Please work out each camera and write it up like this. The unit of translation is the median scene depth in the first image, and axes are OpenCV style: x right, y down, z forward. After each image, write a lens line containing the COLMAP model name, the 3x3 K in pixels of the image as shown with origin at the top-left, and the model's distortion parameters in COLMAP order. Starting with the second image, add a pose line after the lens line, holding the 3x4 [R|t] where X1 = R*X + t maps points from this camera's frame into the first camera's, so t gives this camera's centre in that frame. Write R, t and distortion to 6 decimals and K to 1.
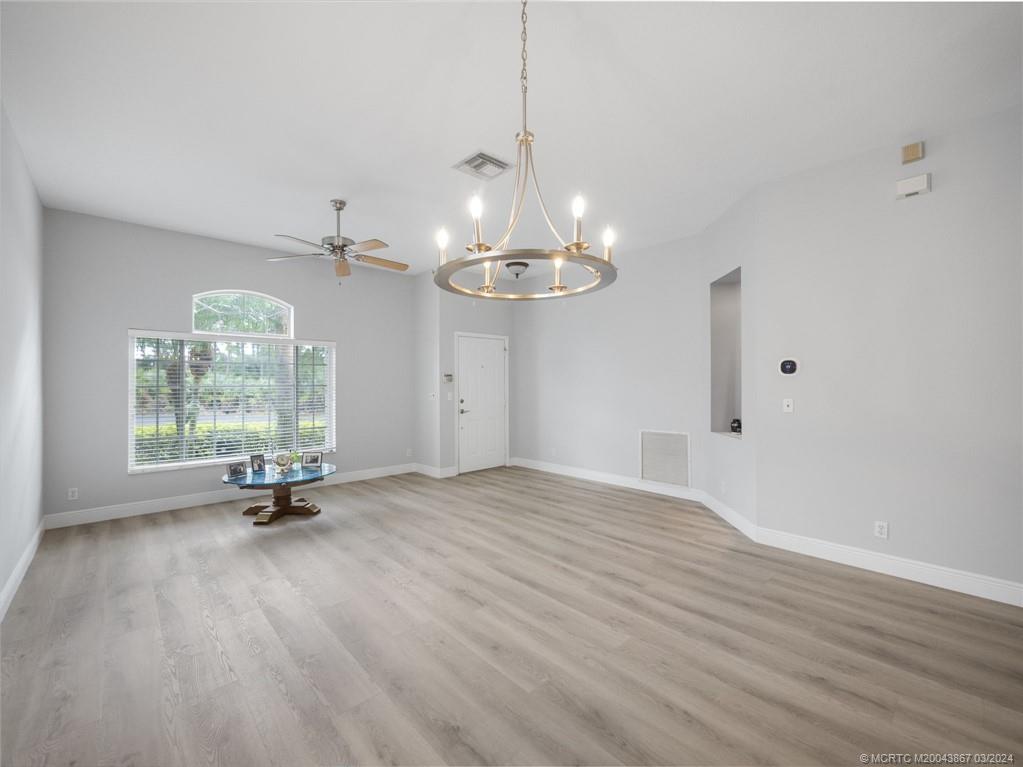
lens RADIAL K [[438.5, 0, 511.5], [0, 438.5, 383.5], [0, 0, 1]] dist [0.002112, 0.000243]
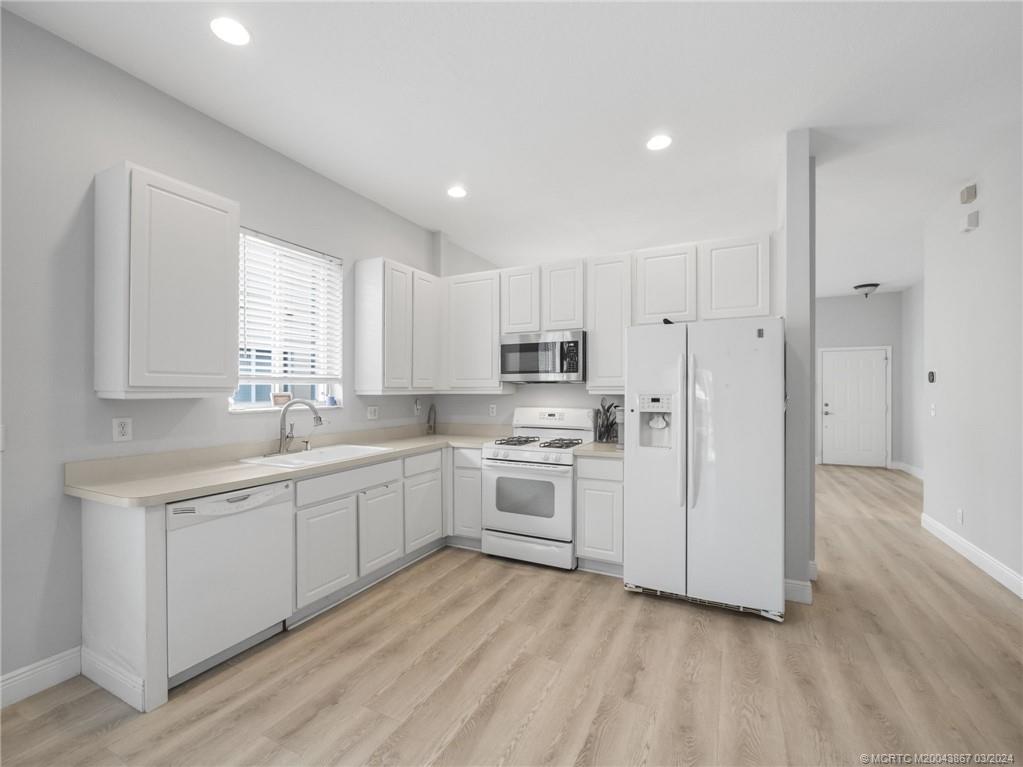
lens RADIAL K [[438.5, 0, 511.5], [0, 438.5, 383.5], [0, 0, 1]] dist [0.002112, 0.000243]
pose [[0.347484, -0.016742, -0.937536, 0.740526], [0.003178, 0.999856, -0.016677, -0.001720], [0.937680, 0.002816, 0.347487, -0.254254]]
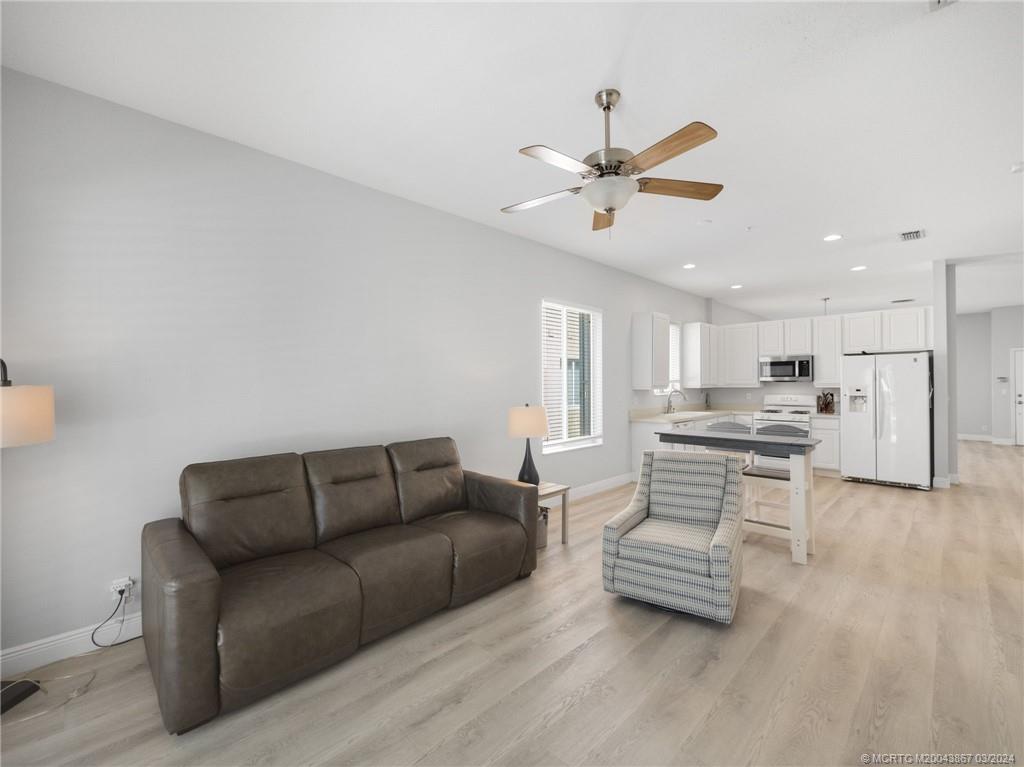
lens RADIAL K [[396.9, 0, 548.3], [0, 396.9, 378.2], [0, 0, 1]] dist [0.003292, 0.000348]
pose [[0.041233, -0.016788, -0.999008, 1.160489], [0.008527, 0.999828, -0.016449, -0.008766], [0.999113, -0.007840, 0.041370, -0.626676]]
